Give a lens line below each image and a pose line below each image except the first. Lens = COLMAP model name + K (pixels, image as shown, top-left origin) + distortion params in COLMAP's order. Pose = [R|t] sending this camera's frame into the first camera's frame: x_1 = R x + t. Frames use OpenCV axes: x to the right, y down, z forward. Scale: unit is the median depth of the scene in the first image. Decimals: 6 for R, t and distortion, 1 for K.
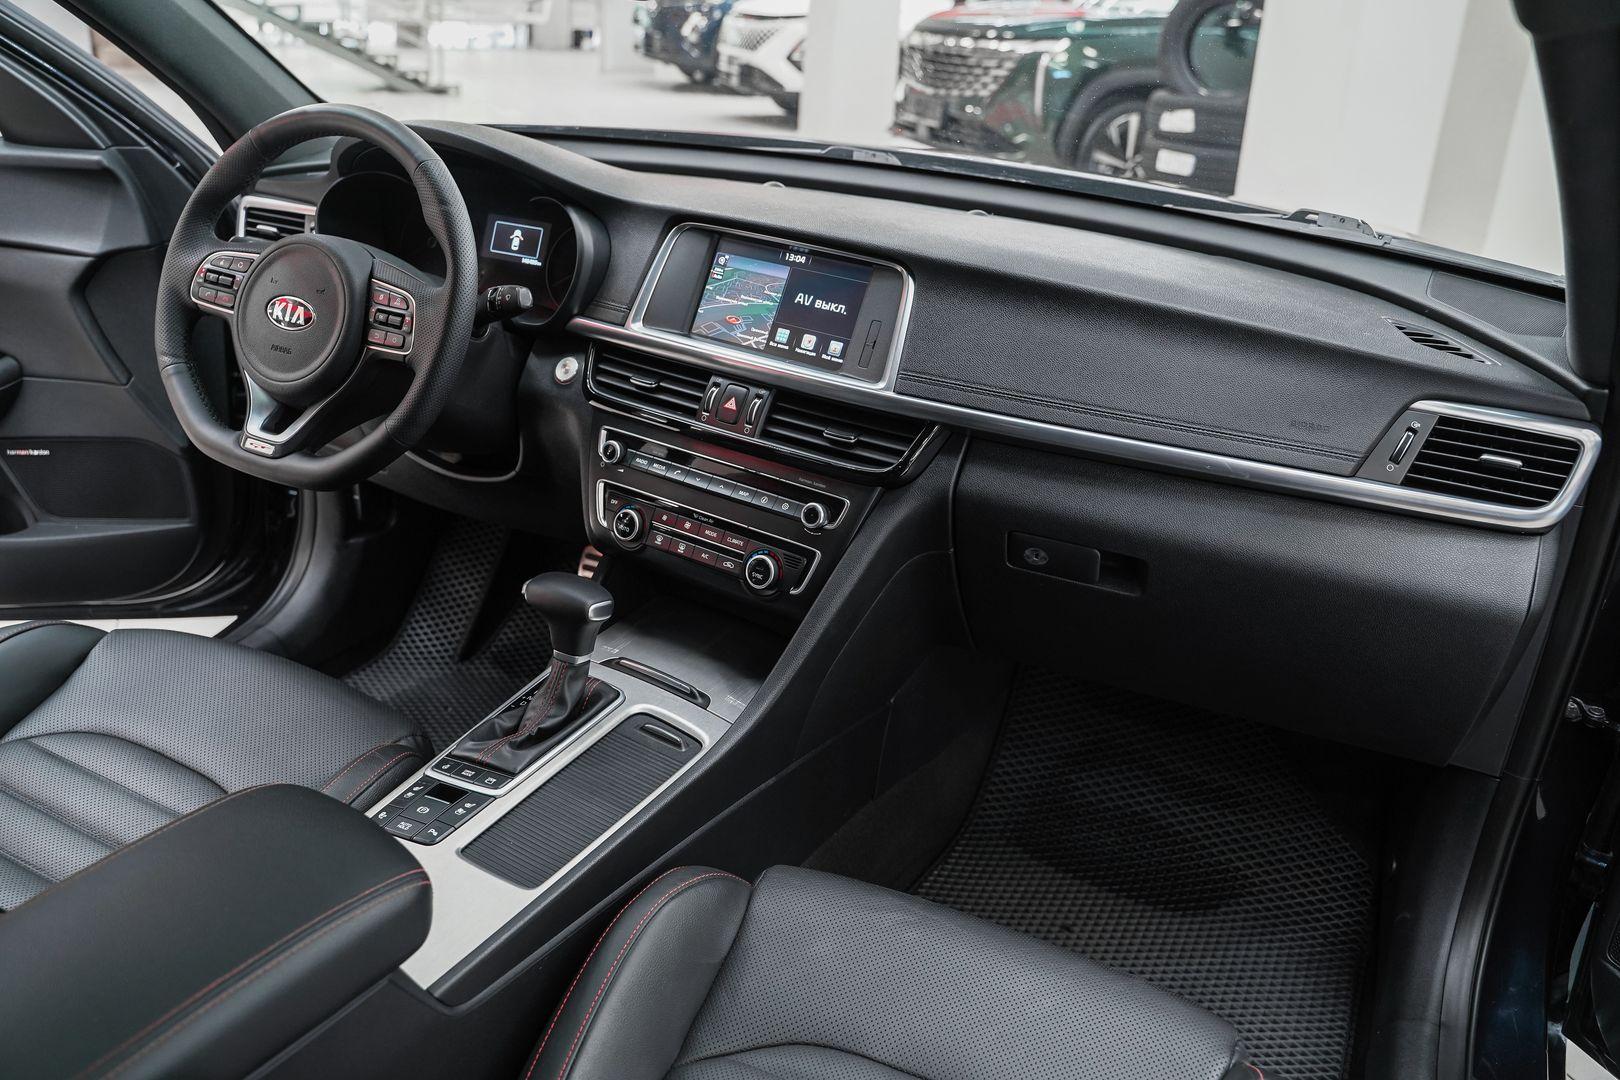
lens RADIAL K [[1325.7, 0, 808.3], [0, 1325.7, 526.9], [0, 0, 1]] dist [-0.123587, 0.099250]
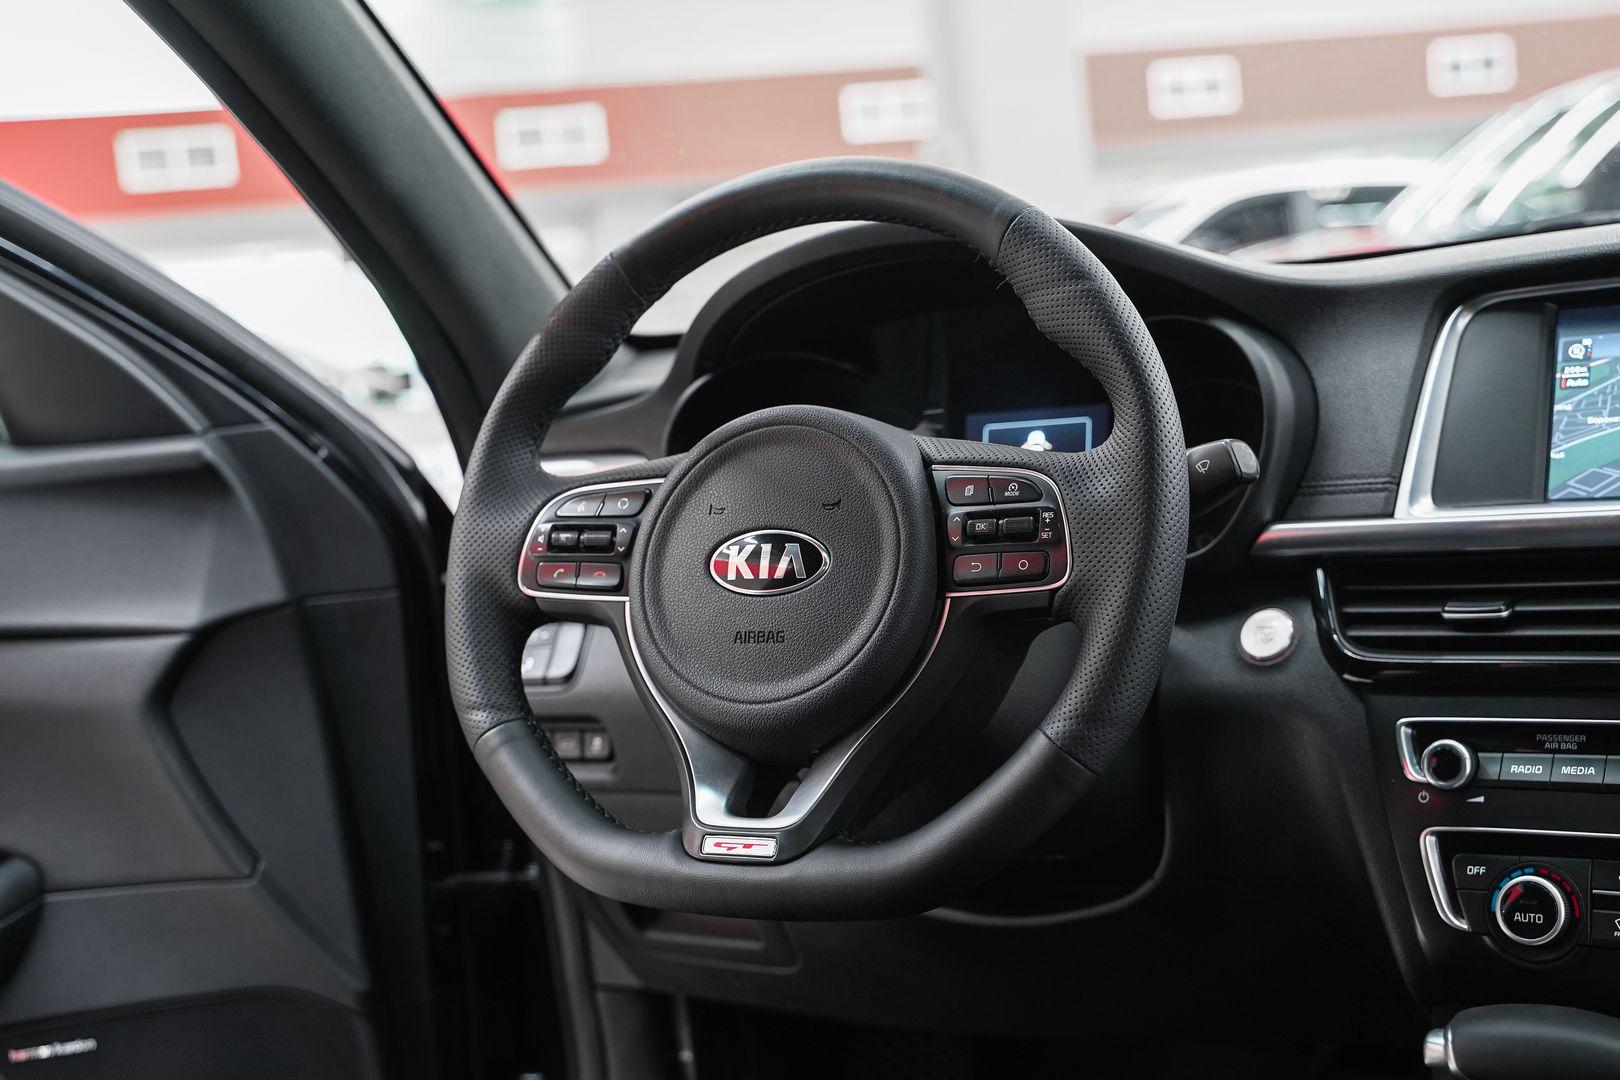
lens RADIAL K [[2147.0, 0, 784.5], [0, 2147.0, 507.1], [0, 0, 1]] dist [0.044607, 0.038758]
pose [[0.984687, -0.167361, -0.048795, -0.334608], [0.143501, 0.937089, -0.318232, 0.069614], [0.098985, 0.306357, 0.946756, 0.224038]]
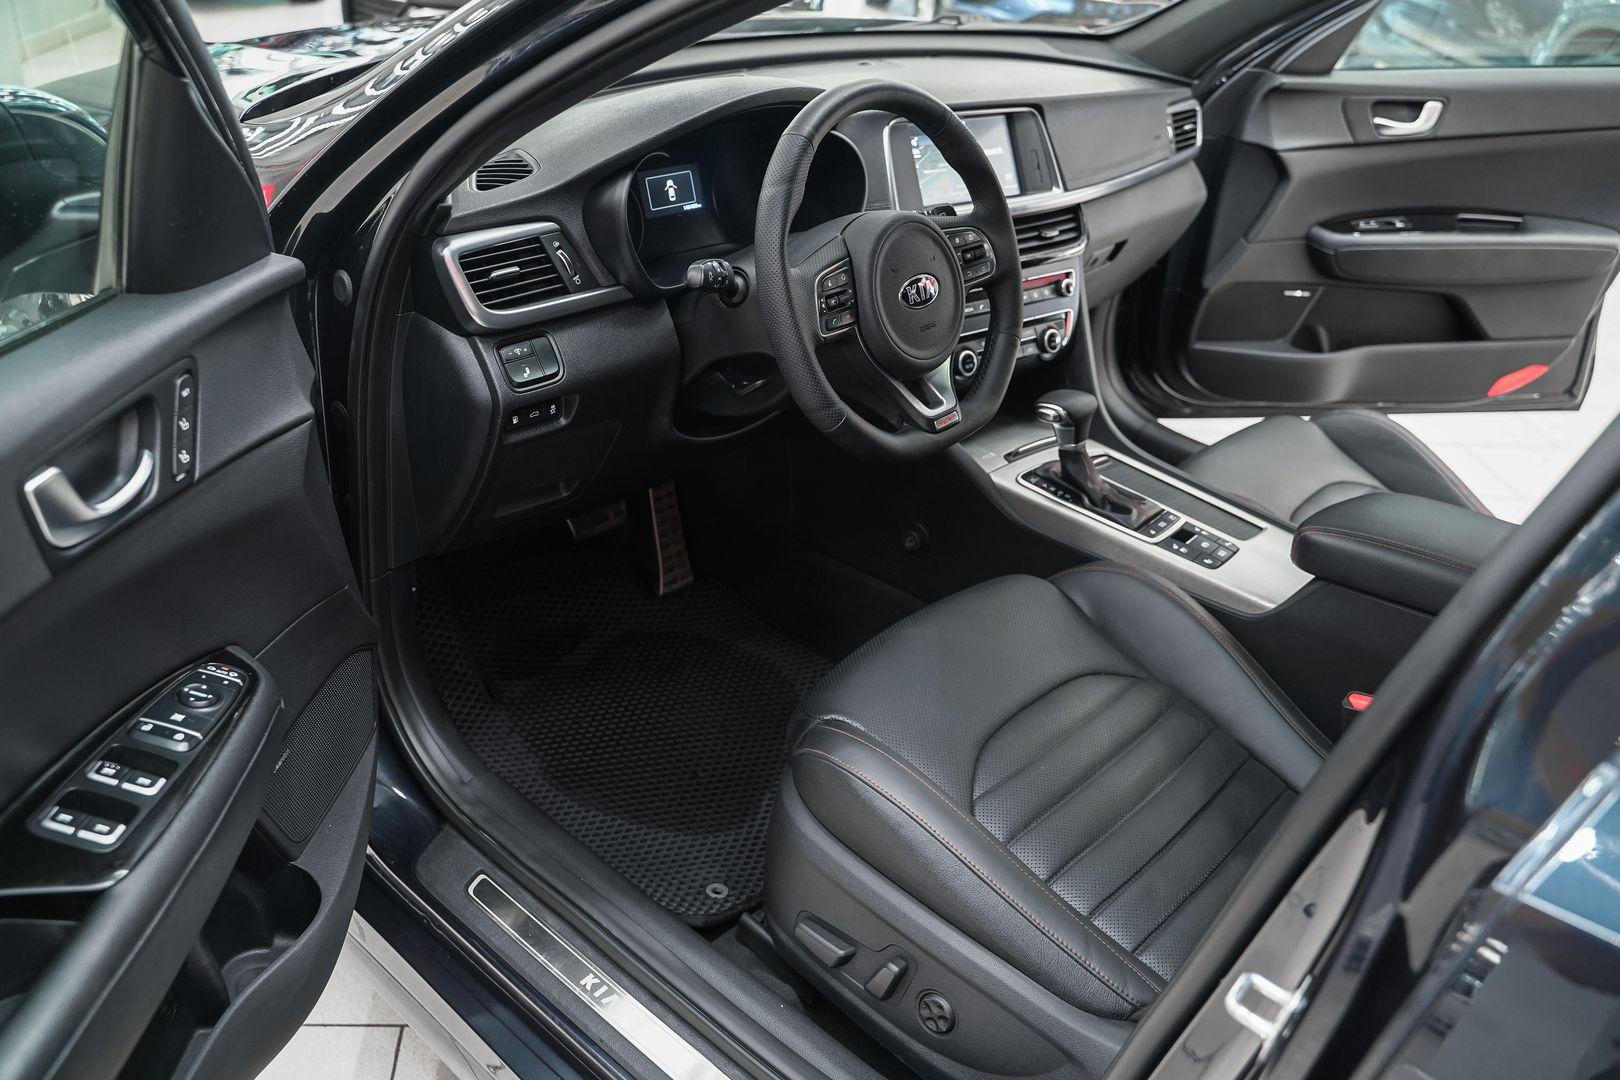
lens RADIAL K [[1325.7, 0, 808.3], [0, 1325.7, 526.9], [0, 0, 1]] dist [-0.123587, 0.099250]
pose [[0.282166, -0.500539, 0.818440, -1.303963], [0.314690, 0.854194, 0.413912, -0.442471], [-0.906285, 0.140763, 0.398539, 0.661459]]
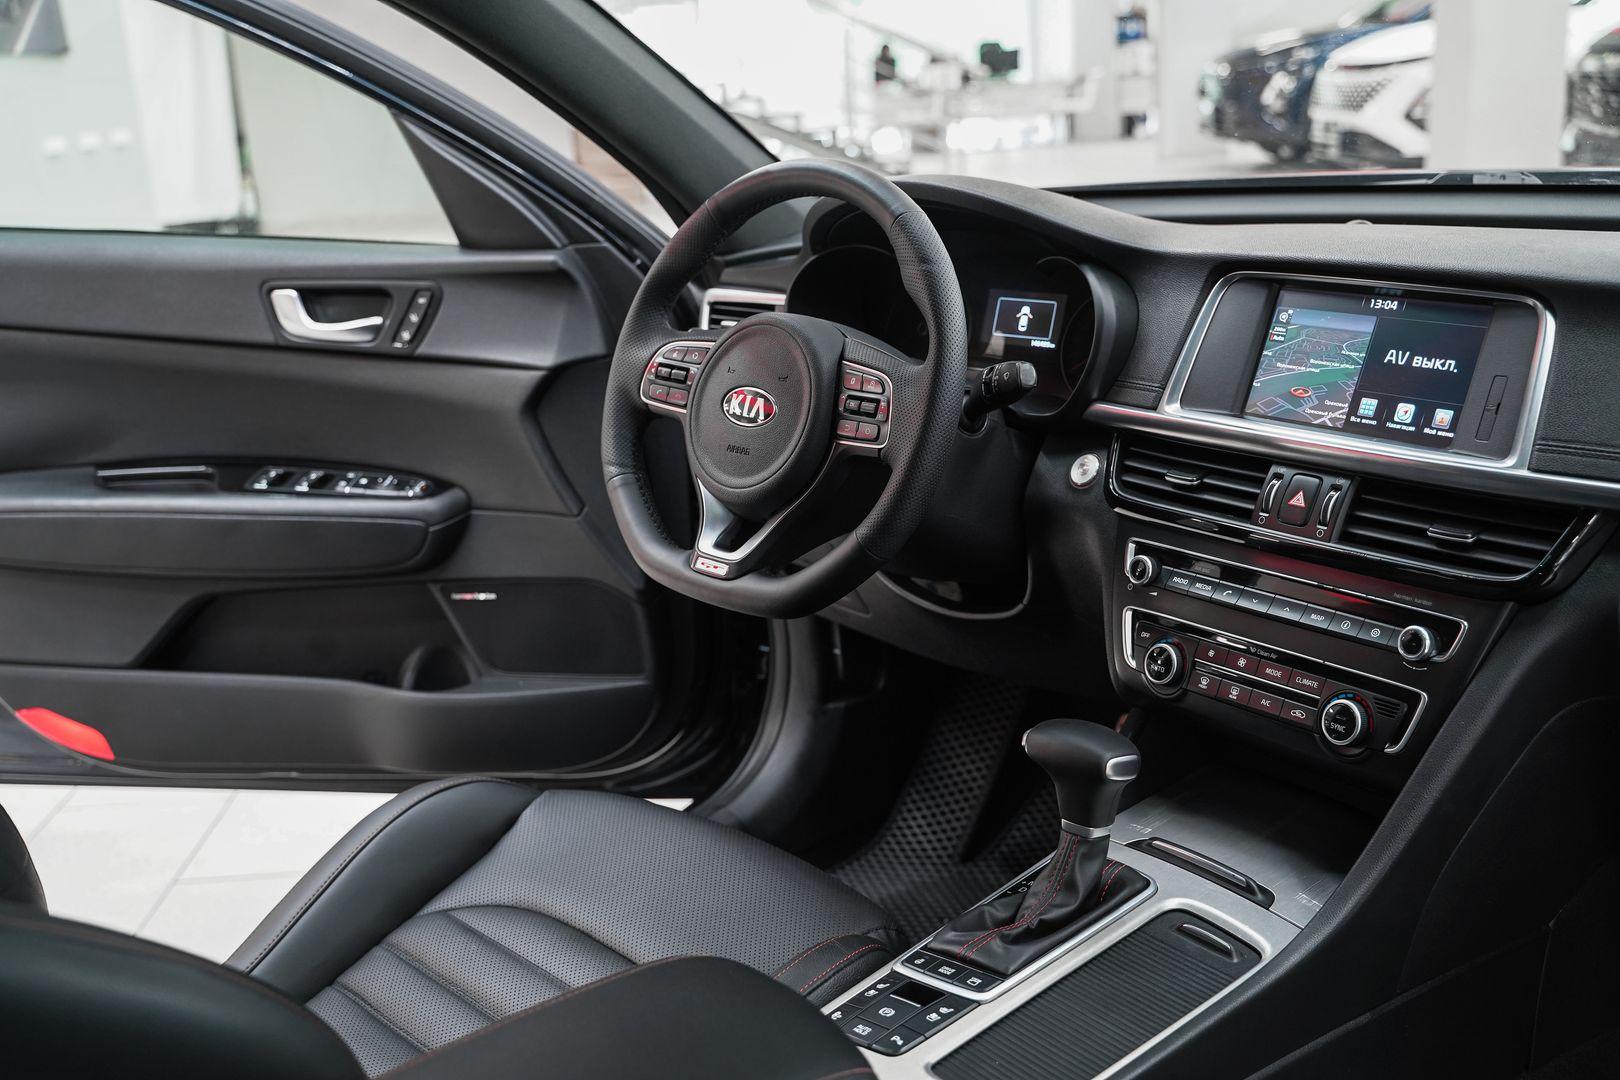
lens RADIAL K [[1685.5, 0, 813.0], [0, 1685.5, 534.1], [0, 0, 1]] dist [-0.023783, 0.023776]
pose [[0.934402, -0.026904, -0.355202, 0.022506], [-0.017184, 0.992578, -0.120388, 0.045058], [0.355805, 0.118595, 0.927005, 0.017153]]
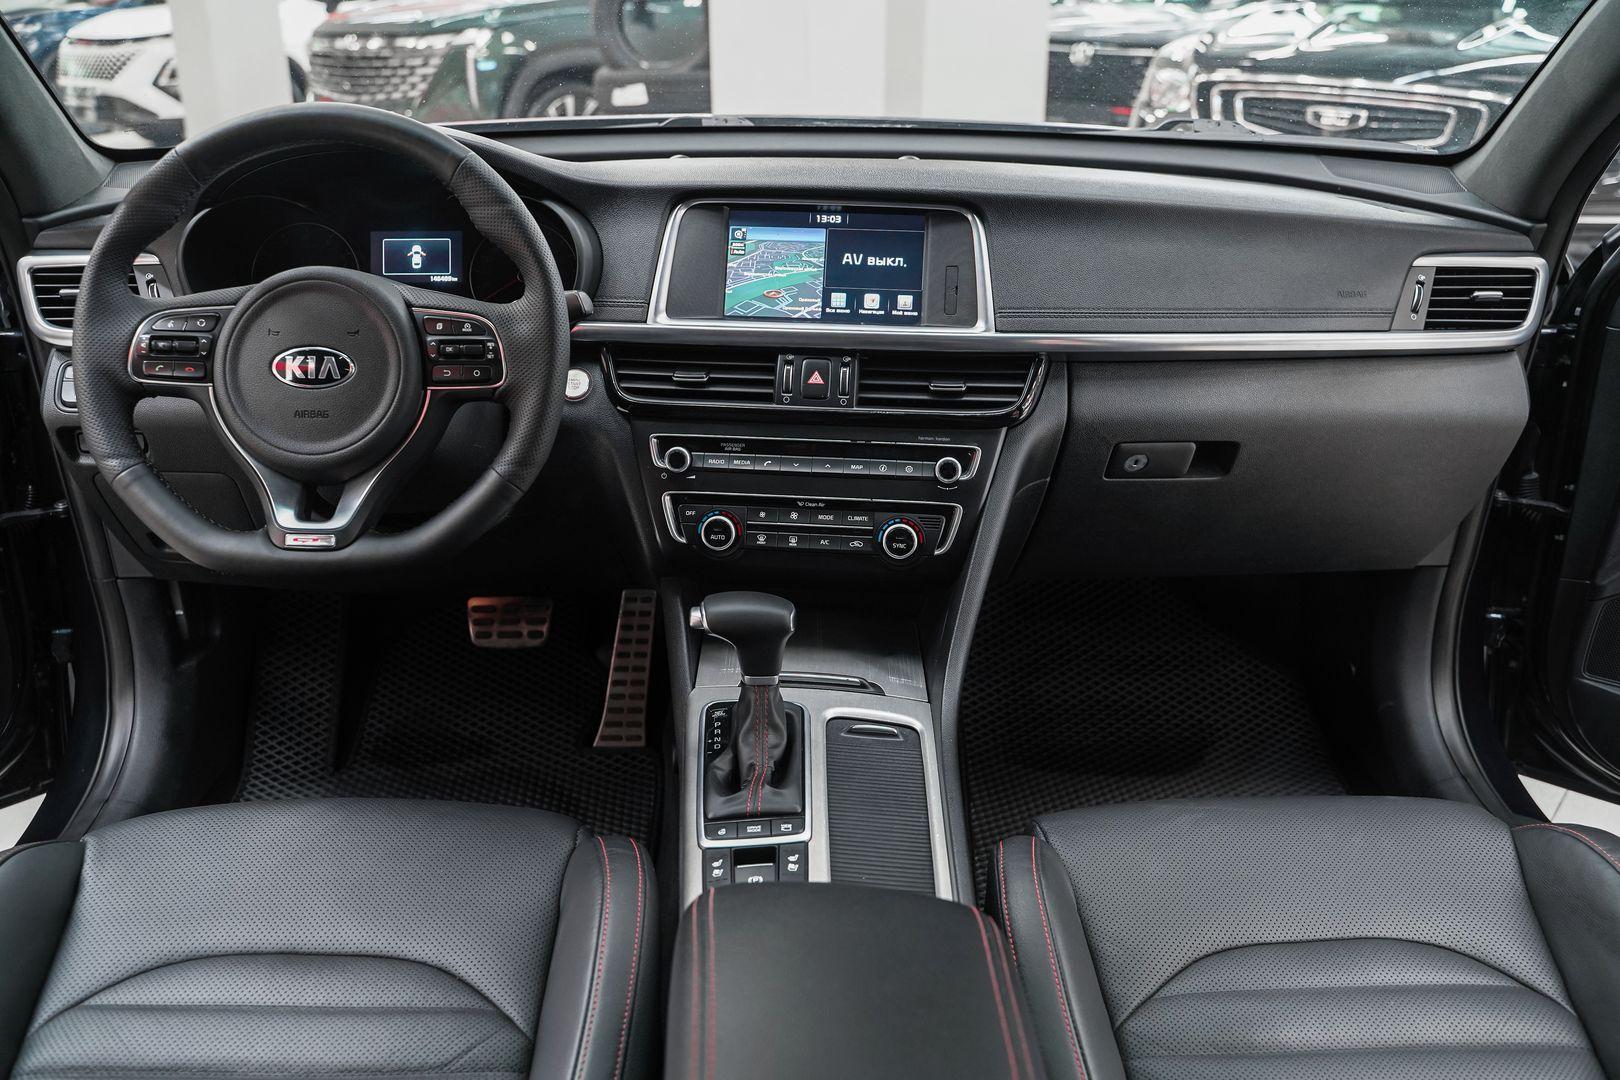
lens RADIAL K [[1325.7, 0, 808.3], [0, 1325.7, 526.9], [0, 0, 1]] dist [-0.123587, 0.099250]
pose [[0.880554, -0.230309, 0.414225, -0.463367], [0.228622, 0.971993, 0.054427, -0.041483], [-0.415159, 0.046775, 0.908546, 0.146773]]
